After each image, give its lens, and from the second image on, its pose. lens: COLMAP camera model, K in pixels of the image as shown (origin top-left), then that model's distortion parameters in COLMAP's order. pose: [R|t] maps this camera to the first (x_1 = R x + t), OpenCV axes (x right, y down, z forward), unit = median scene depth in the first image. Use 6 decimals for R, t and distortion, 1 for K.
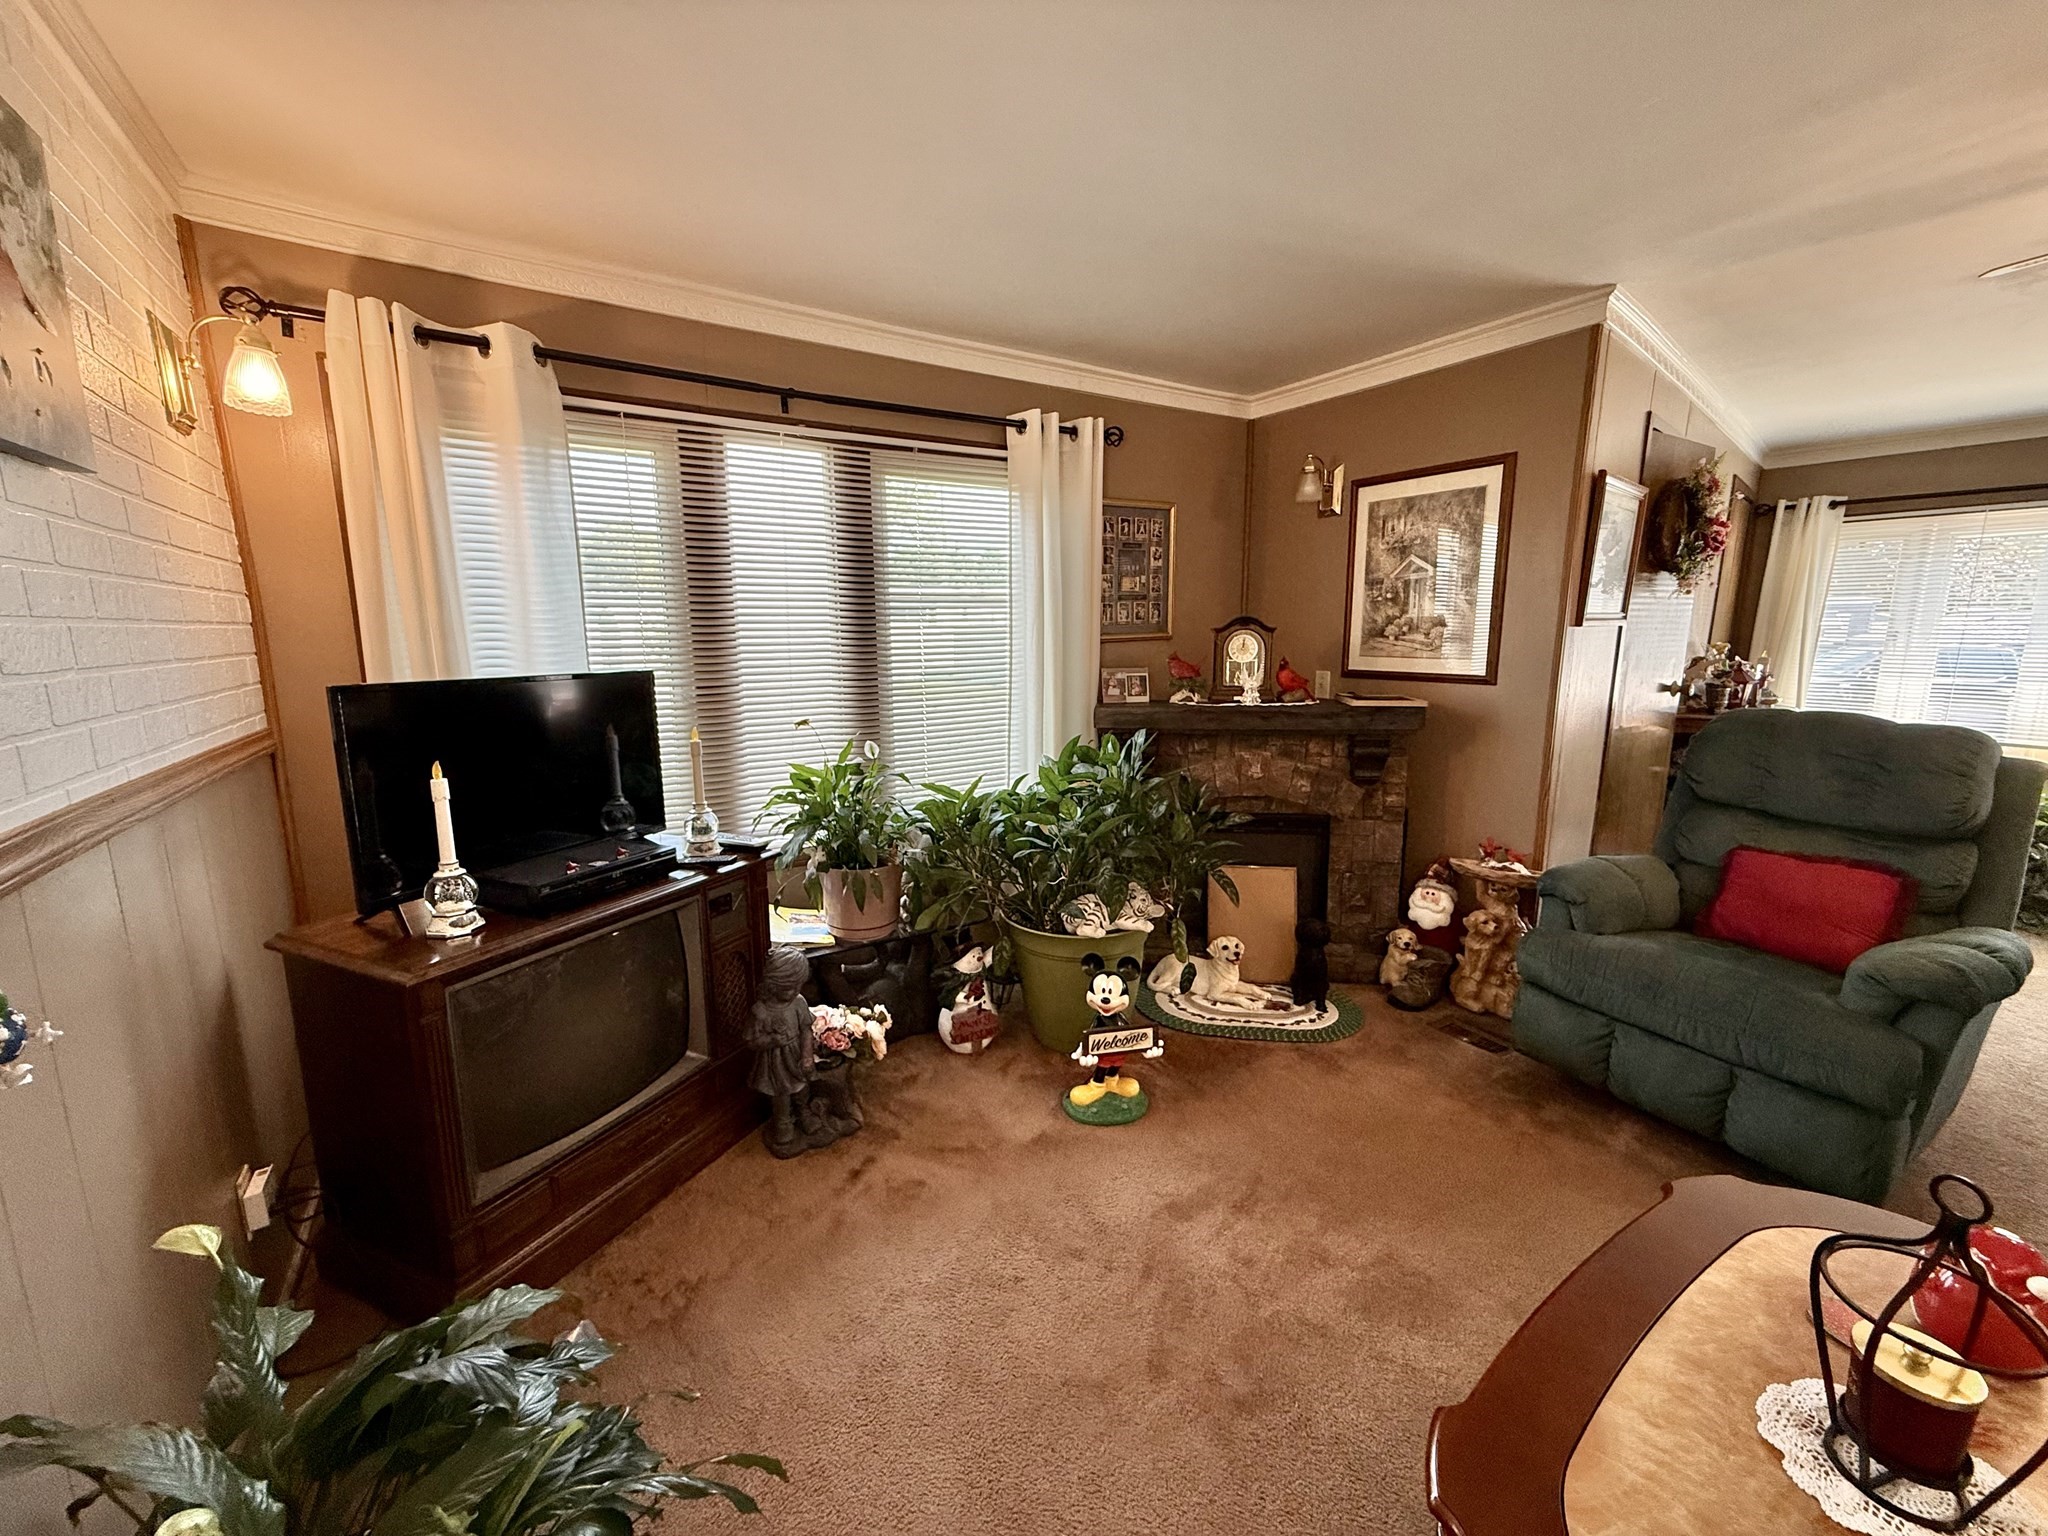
lens RADIAL K [[814.0, 0, 1024.0], [0, 814.0, 768.0], [0, 0, 1]] dist [-0.002715, -0.000210]
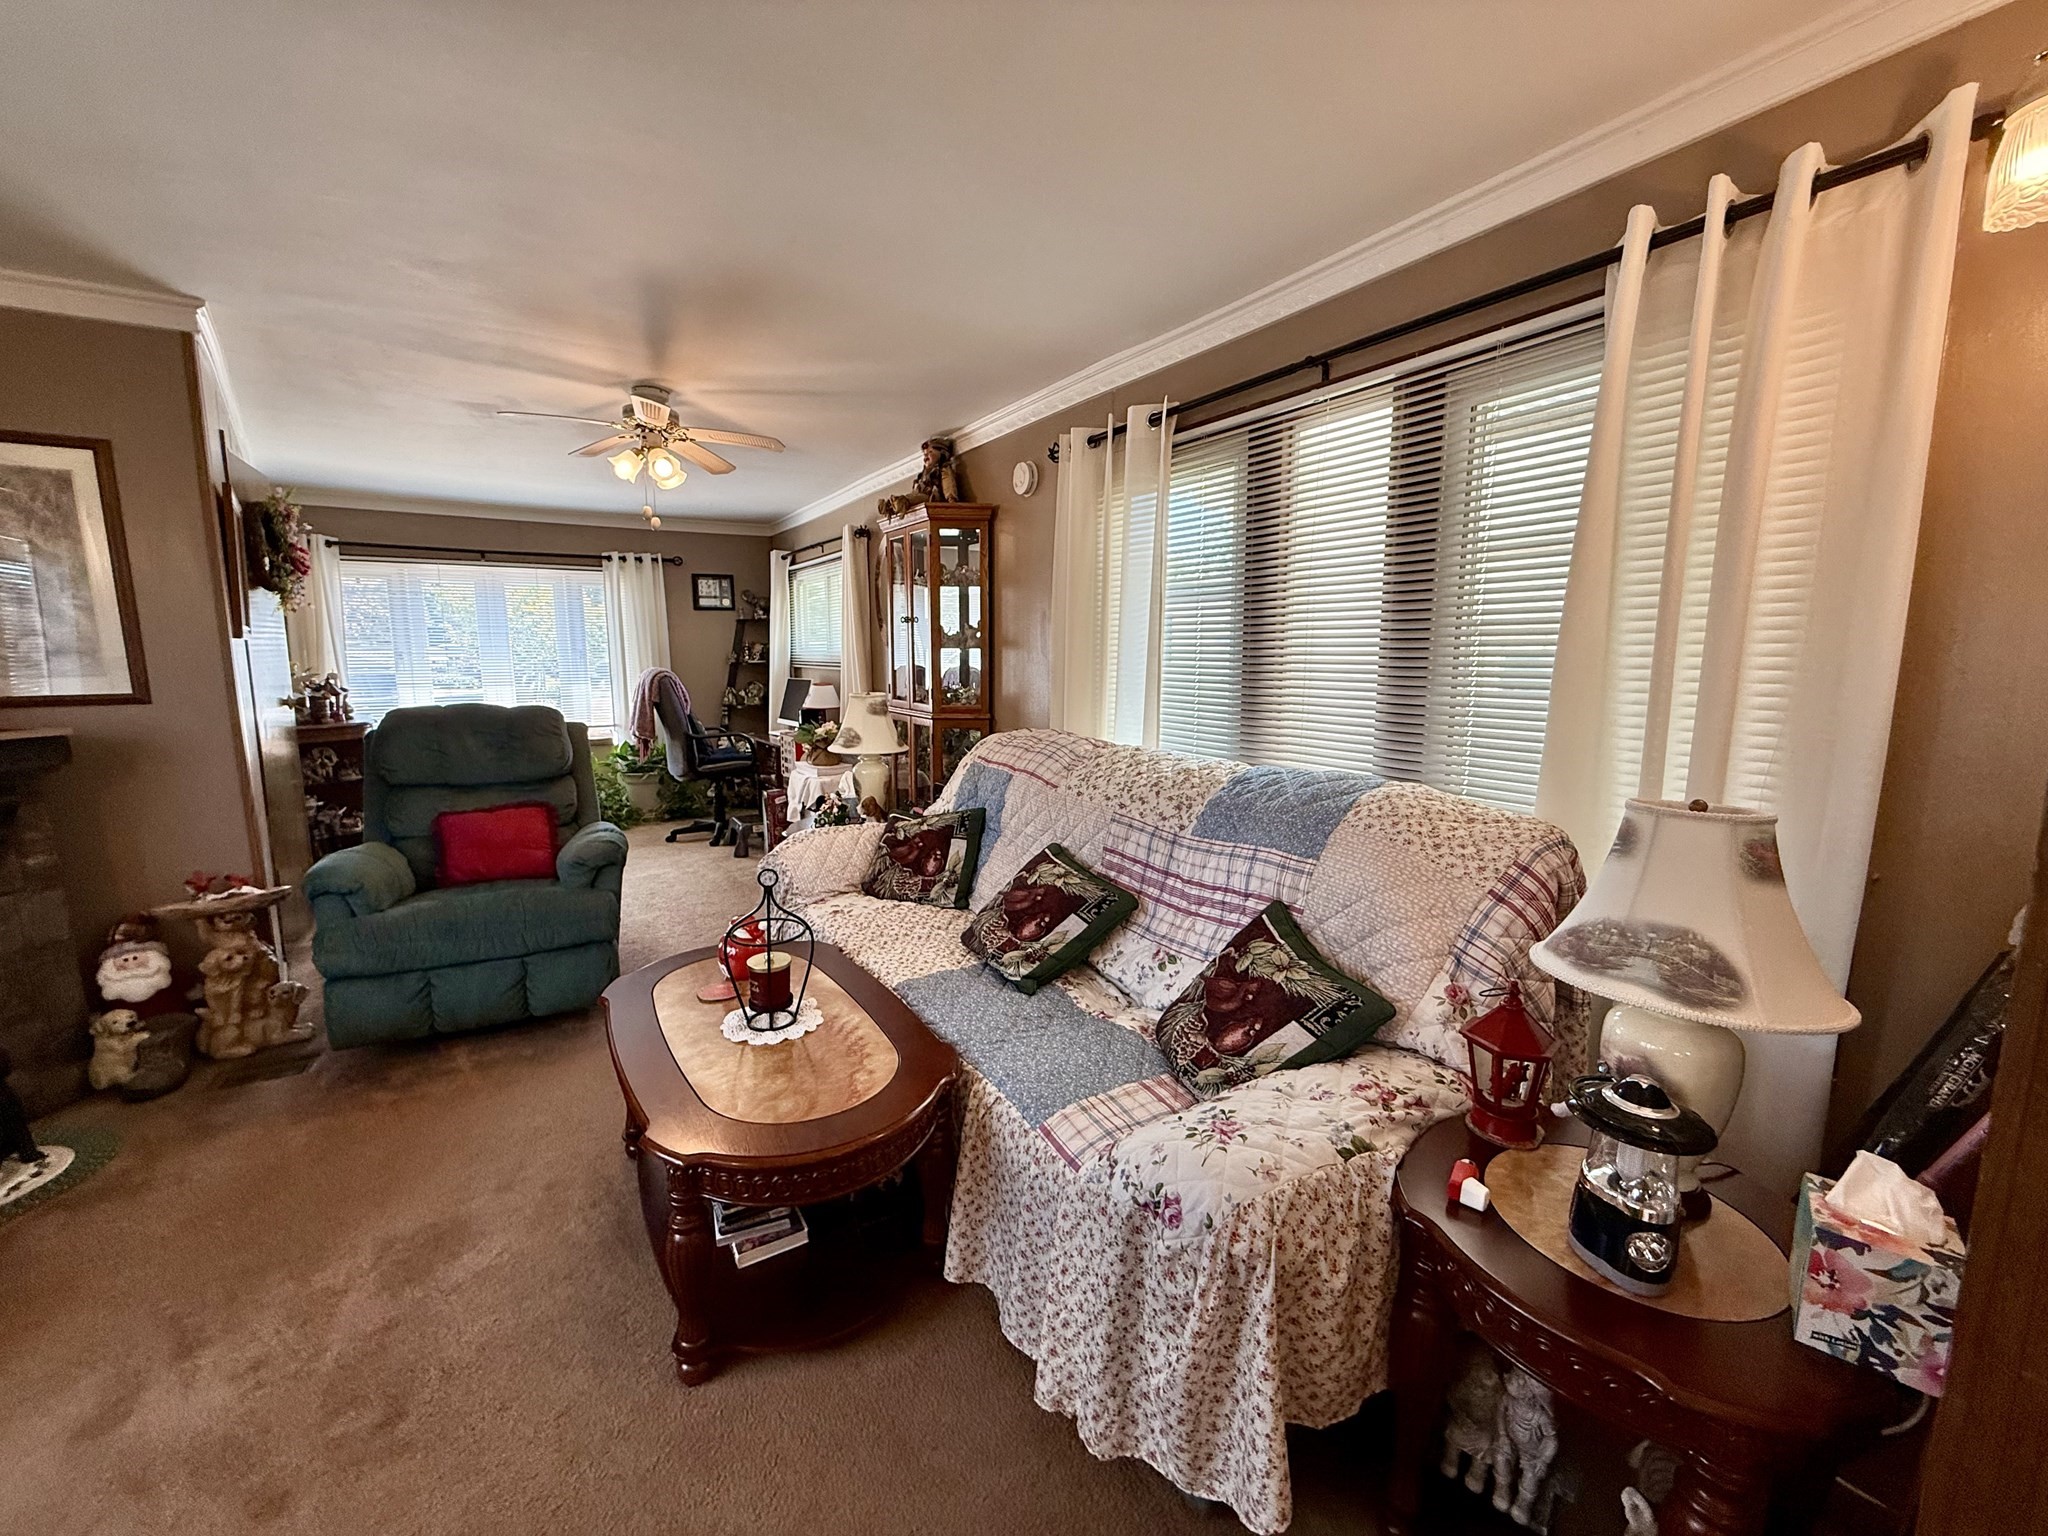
lens RADIAL K [[813.4, 0, 1024.0], [0, 813.4, 768.0], [0, 0, 1]] dist [0.000090, 0.000137]
pose [[0.017449, -0.137555, 0.990340, -0.287576], [0.176931, 0.975285, 0.132346, 0.017257], [-0.984069, 0.172912, 0.041356, 0.042641]]
